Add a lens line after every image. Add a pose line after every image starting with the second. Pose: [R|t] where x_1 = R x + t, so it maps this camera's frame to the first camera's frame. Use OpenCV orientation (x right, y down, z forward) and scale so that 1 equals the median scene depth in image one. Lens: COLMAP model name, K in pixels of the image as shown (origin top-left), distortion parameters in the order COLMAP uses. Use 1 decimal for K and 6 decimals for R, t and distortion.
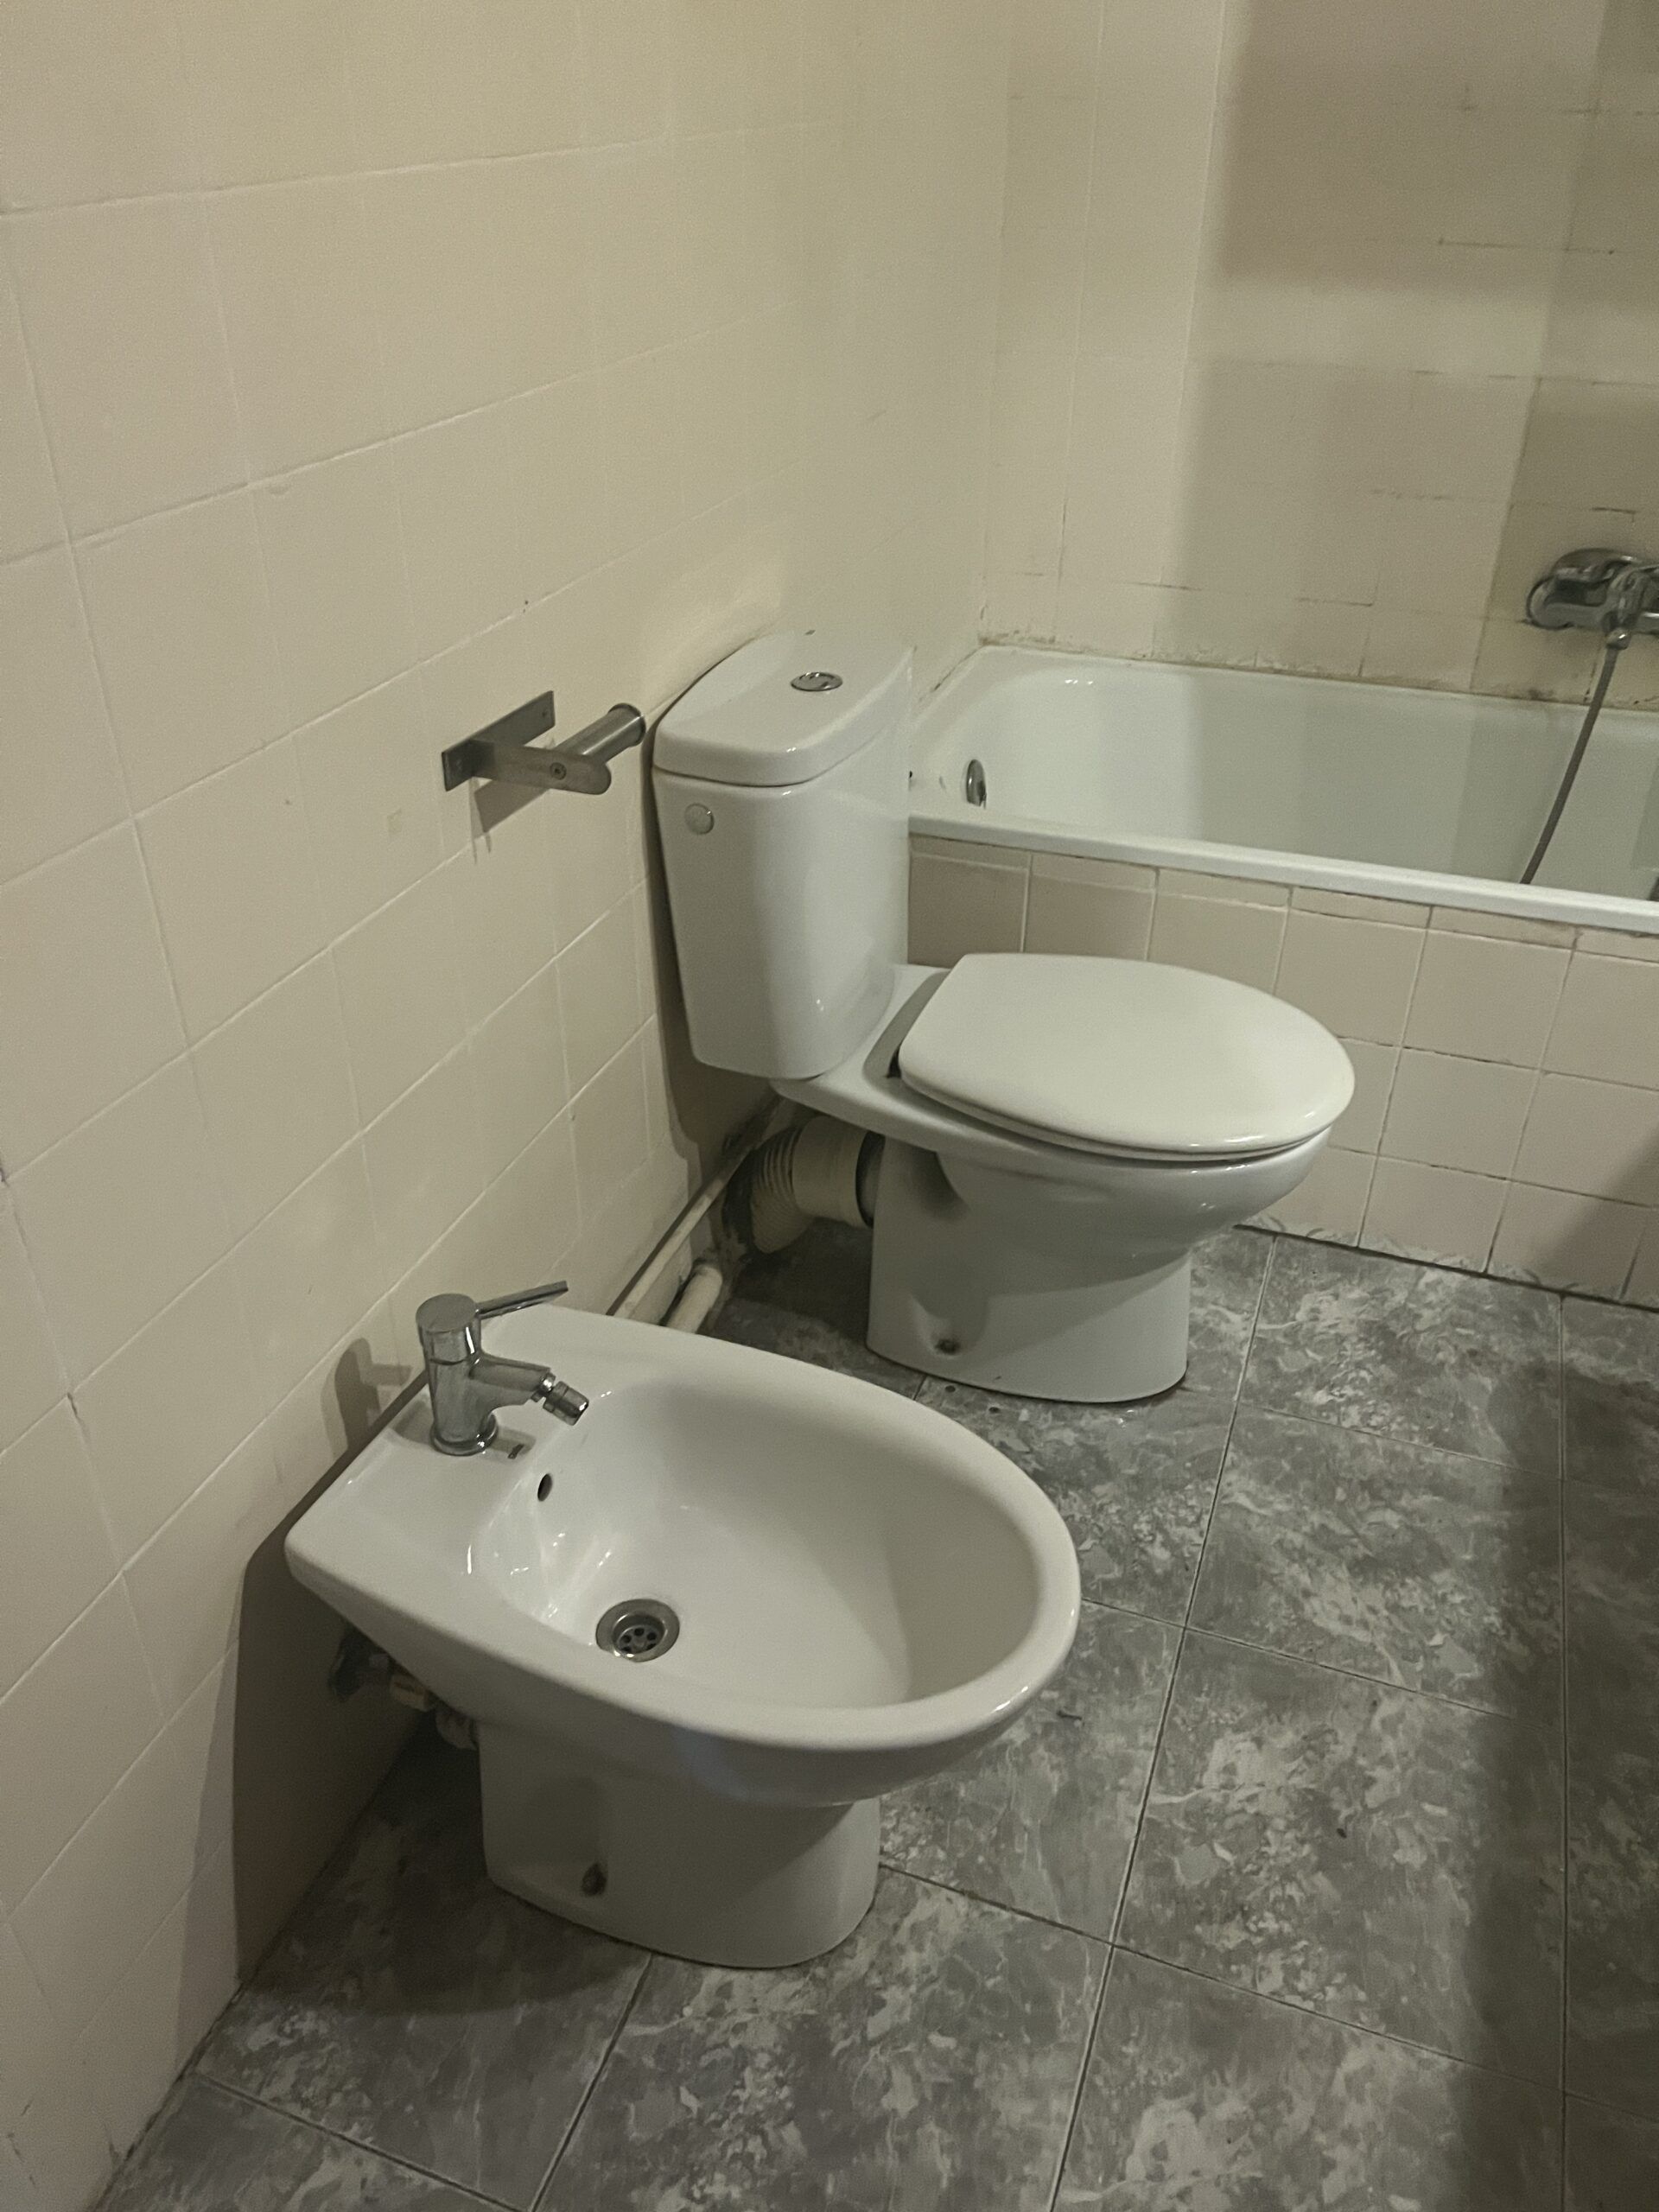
lens RADIAL K [[1675.3, 0, 824.2], [0, 1675.3, 1121.7], [0, 0, 1]] dist [0.056234, -0.075762]
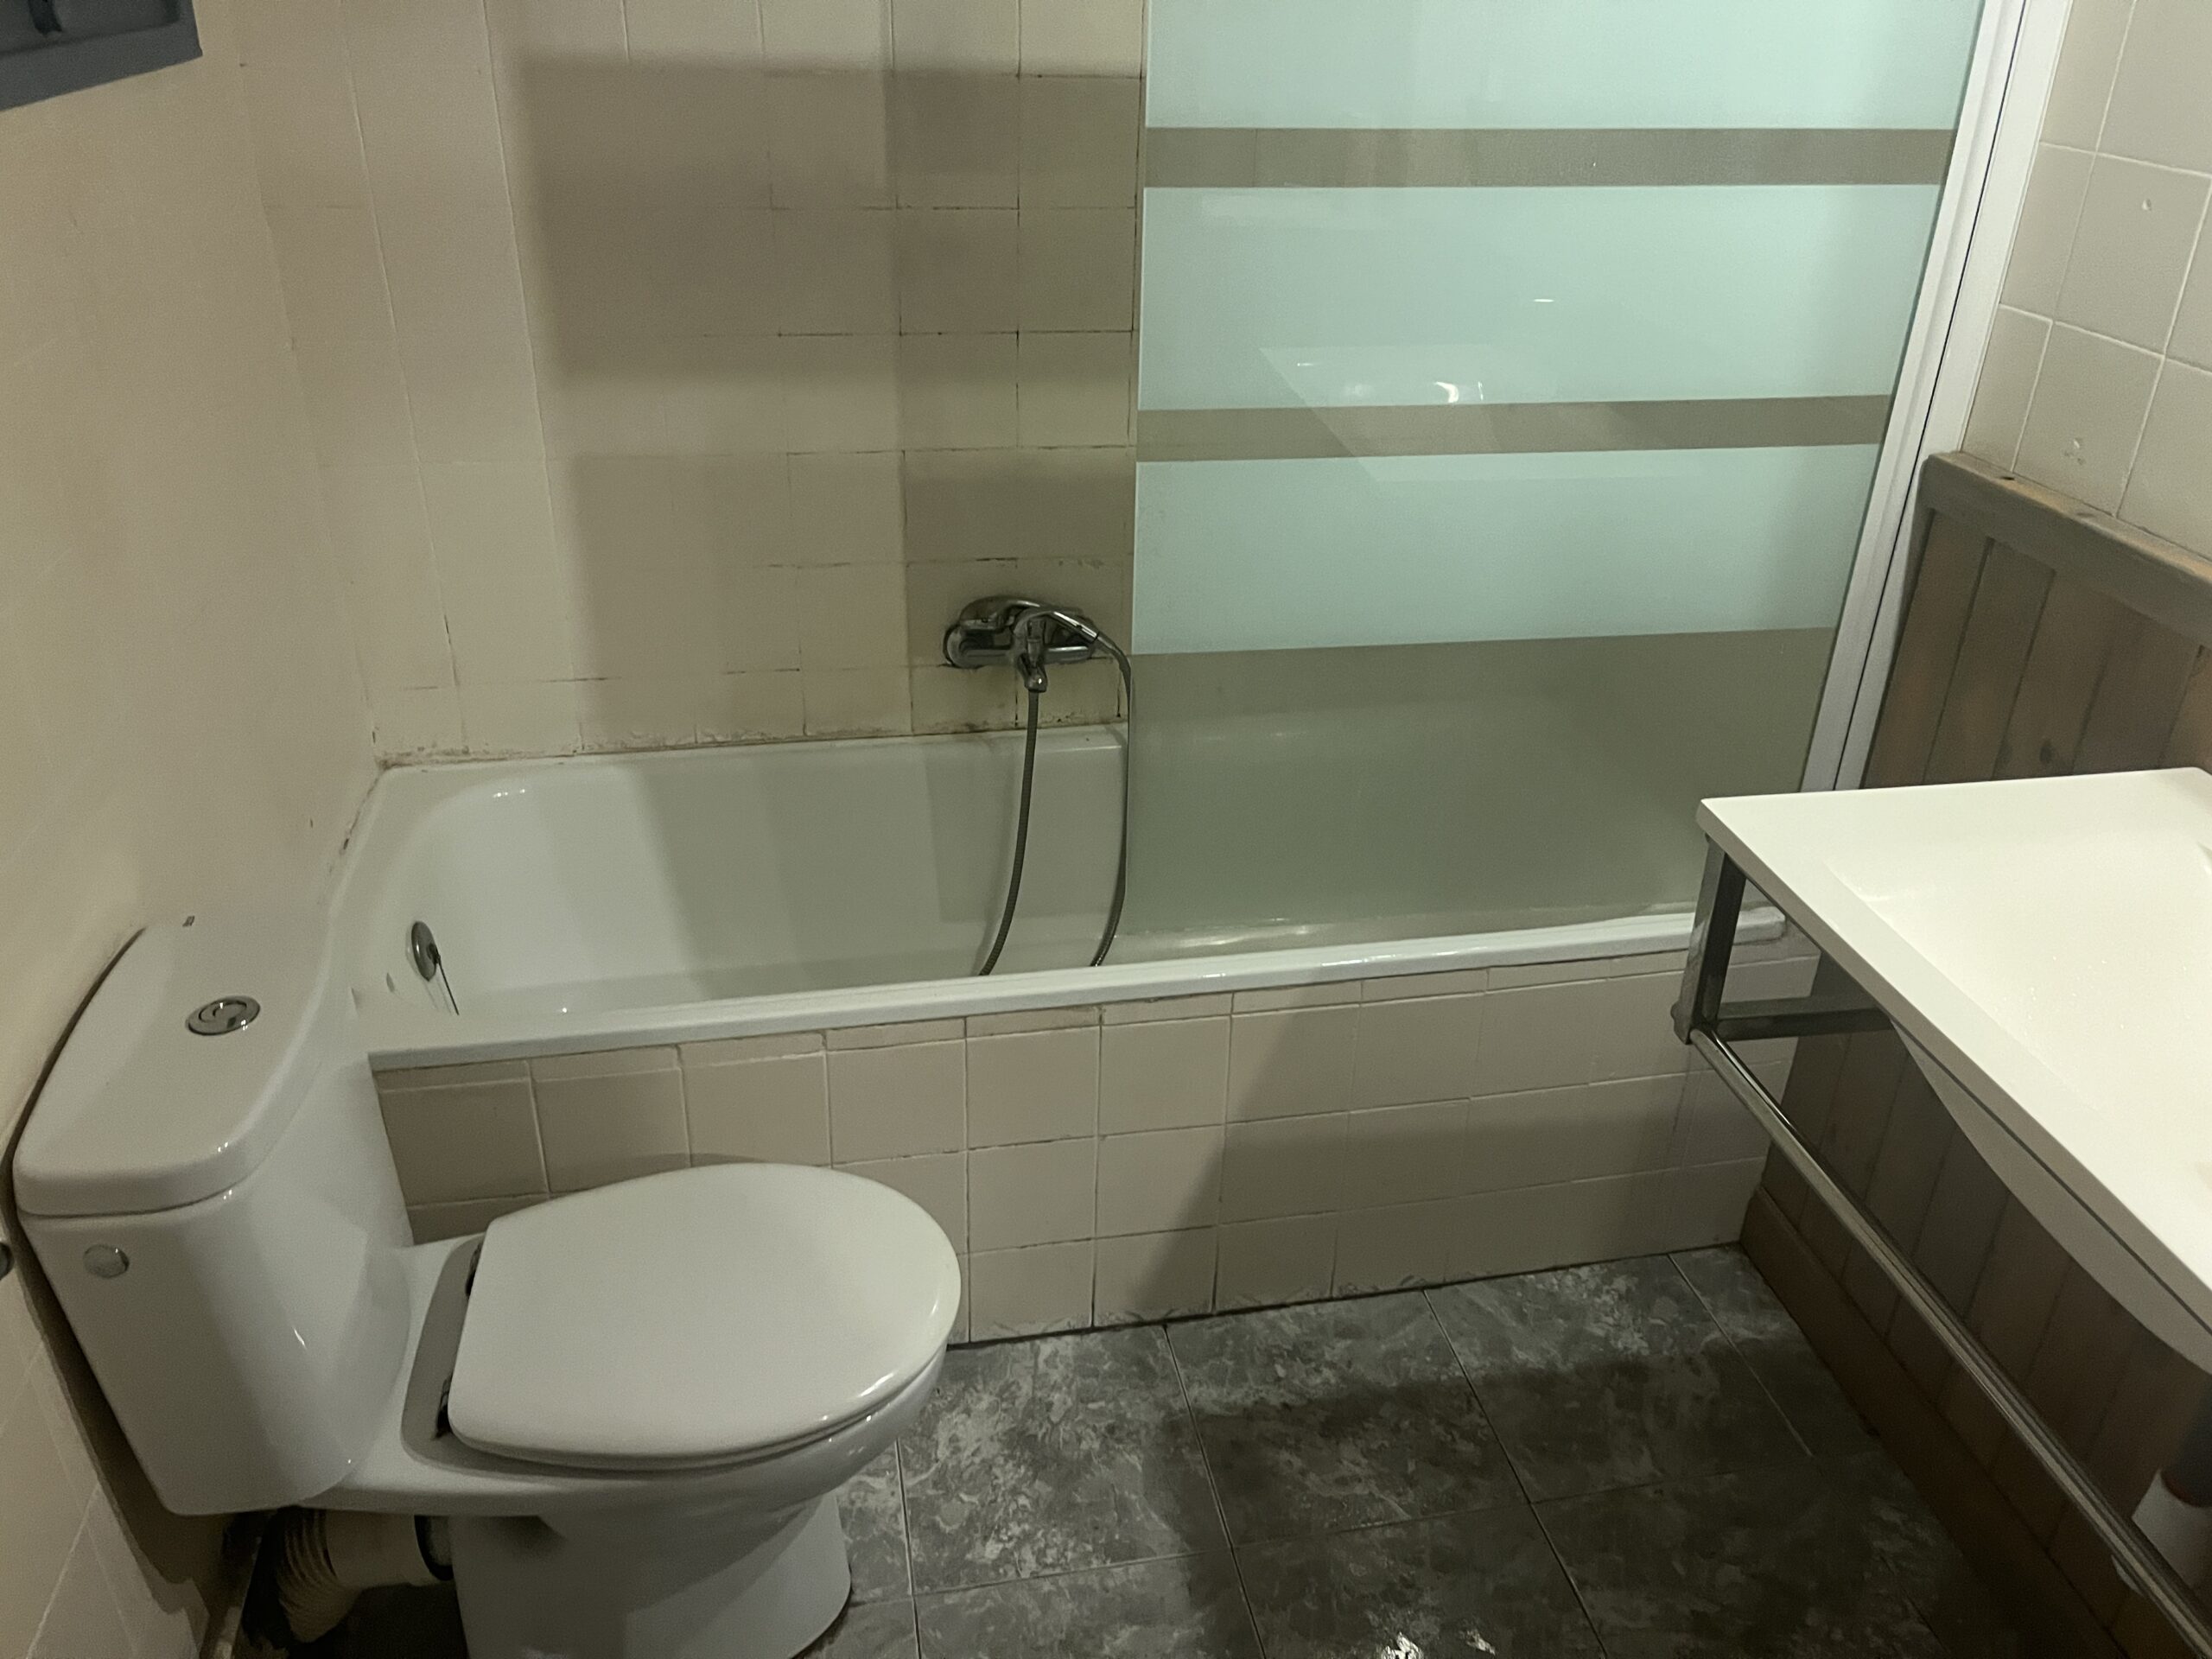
lens RADIAL K [[1675.3, 0, 1106.2], [0, 1675.3, 830.0], [0, 0, 1]] dist [0.056234, -0.075762]
pose [[0.856085, -0.224030, 0.465756, -0.000507], [0.259768, 0.965583, -0.013020, -0.186242], [-0.446809, 0.132135, 0.884817, 0.076194]]
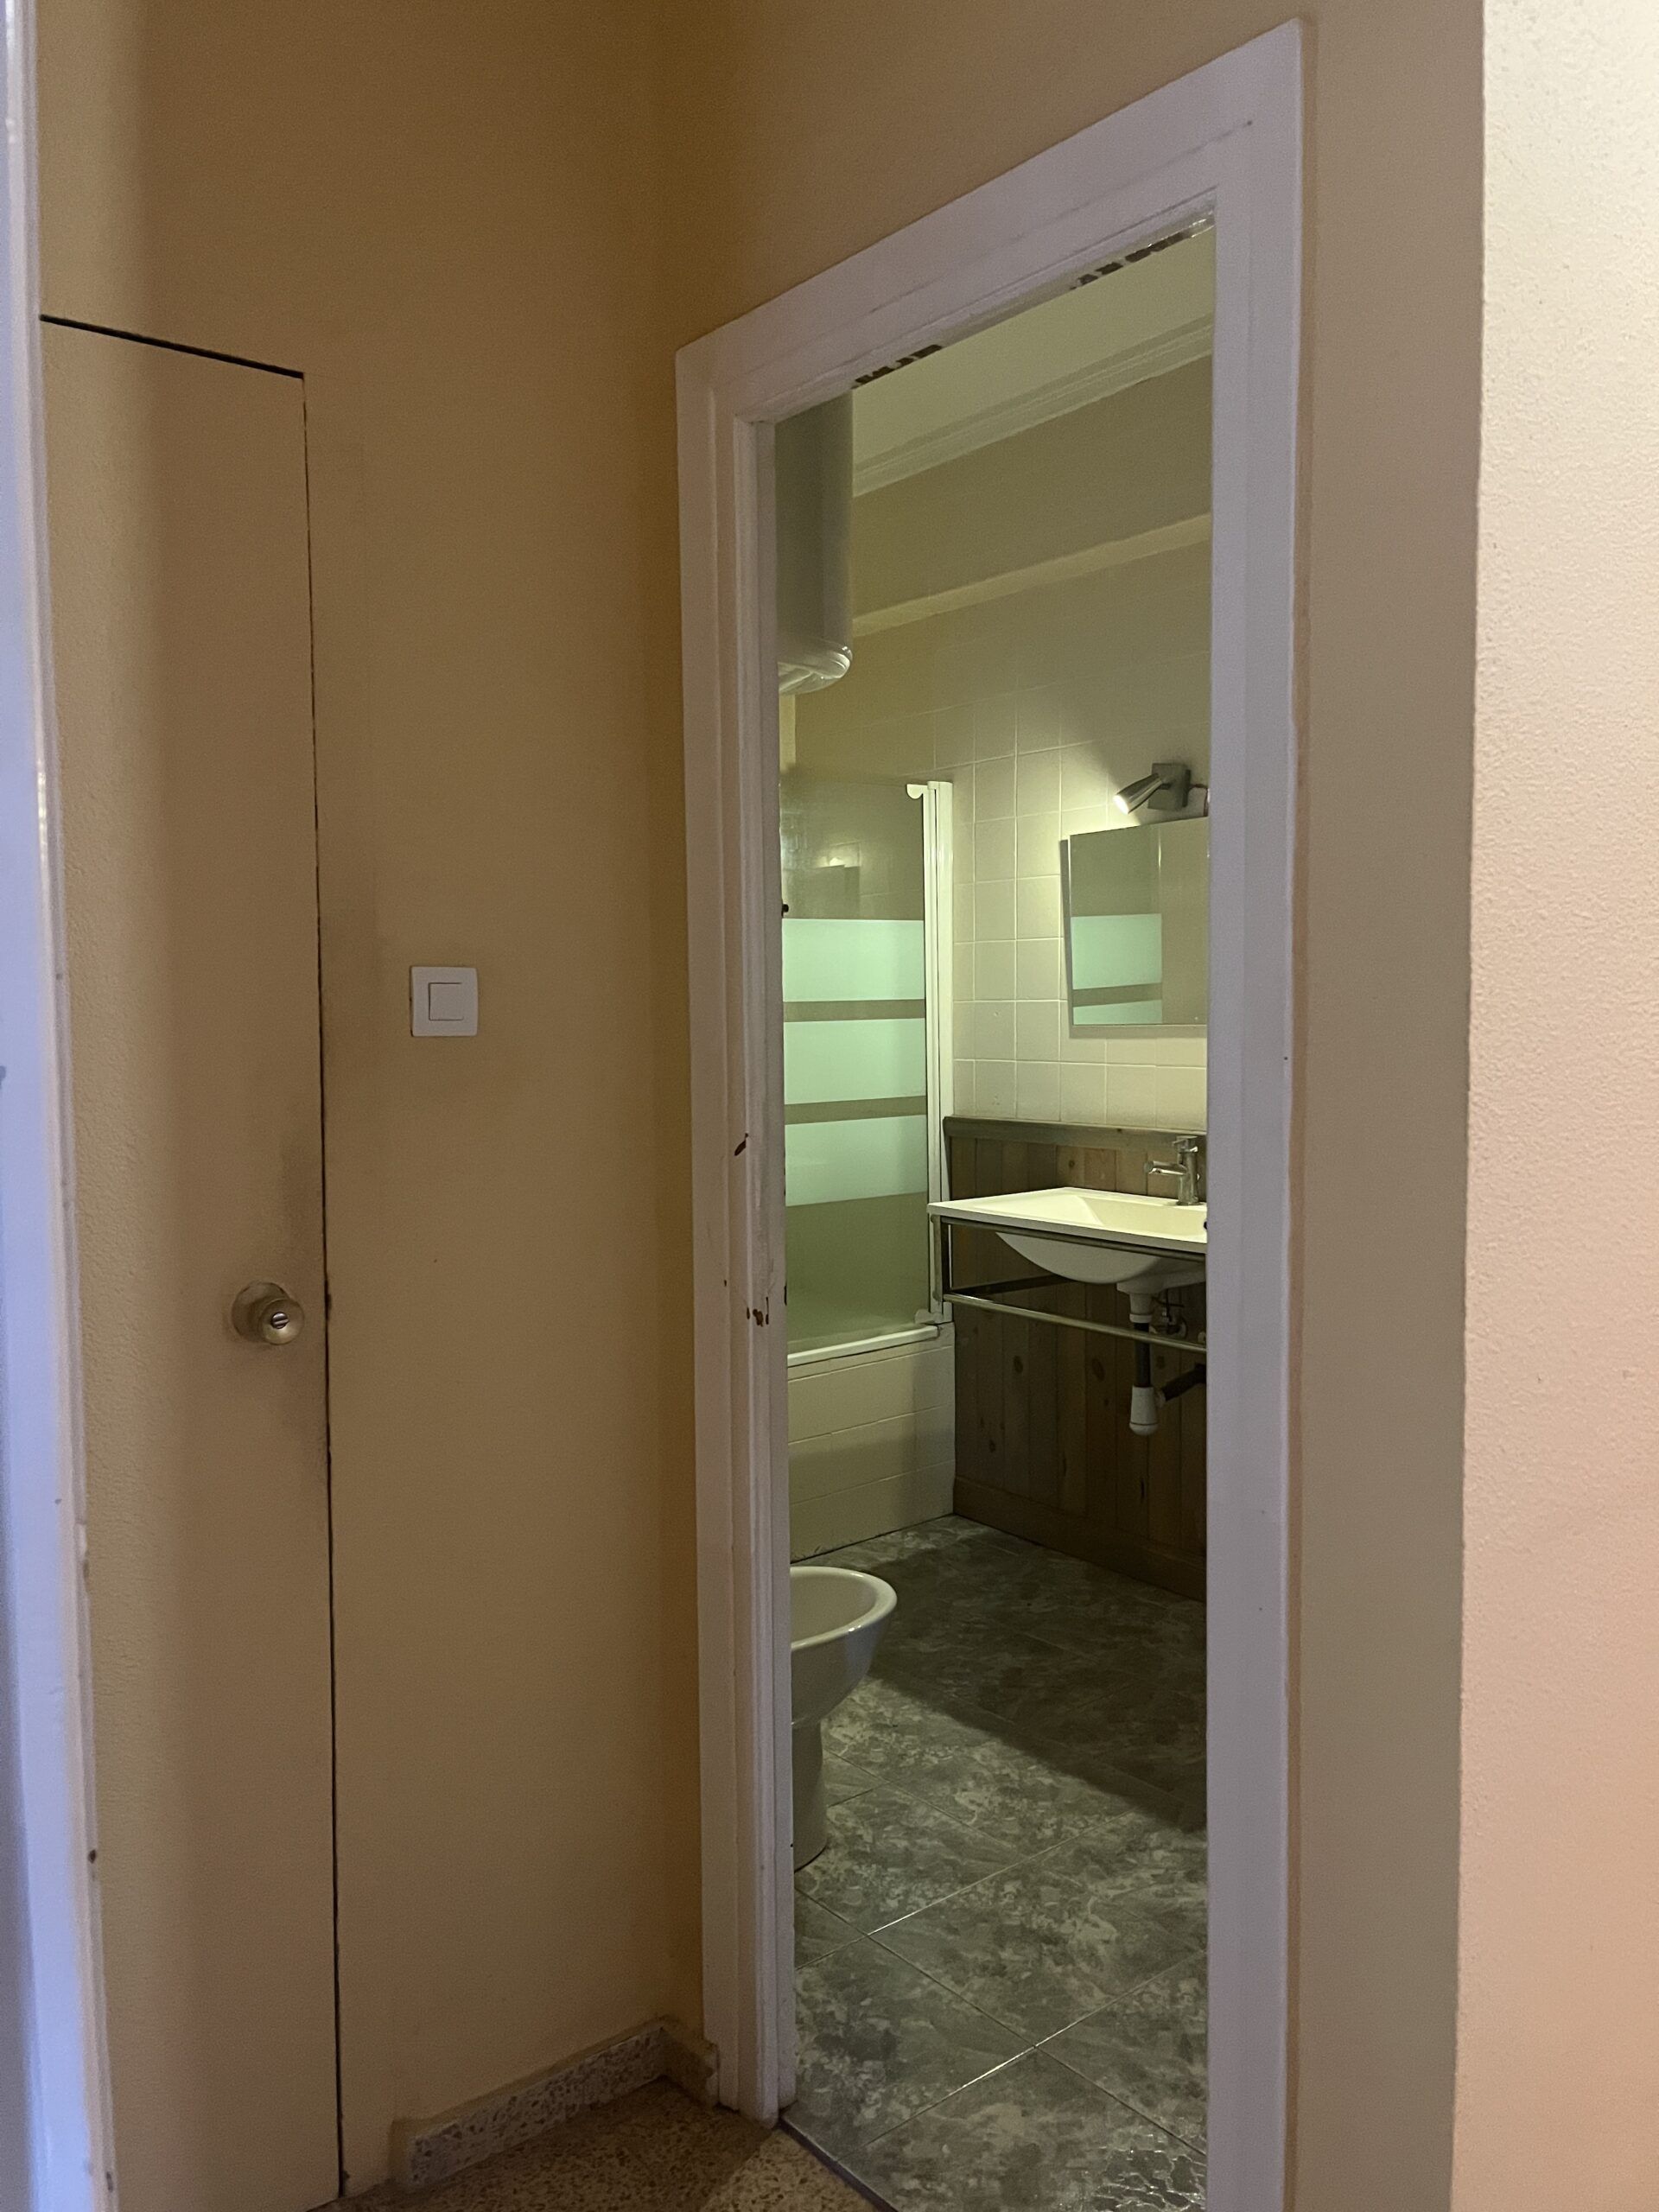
lens RADIAL K [[1675.3, 0, 831.1], [0, 1675.3, 1088.4], [0, 0, 1]] dist [0.056234, -0.075762]
pose [[0.509089, -0.054489, 0.858987, -1.145777], [0.475156, 0.849931, -0.227693, 0.123794], [-0.717673, 0.524069, 0.458582, -0.285490]]
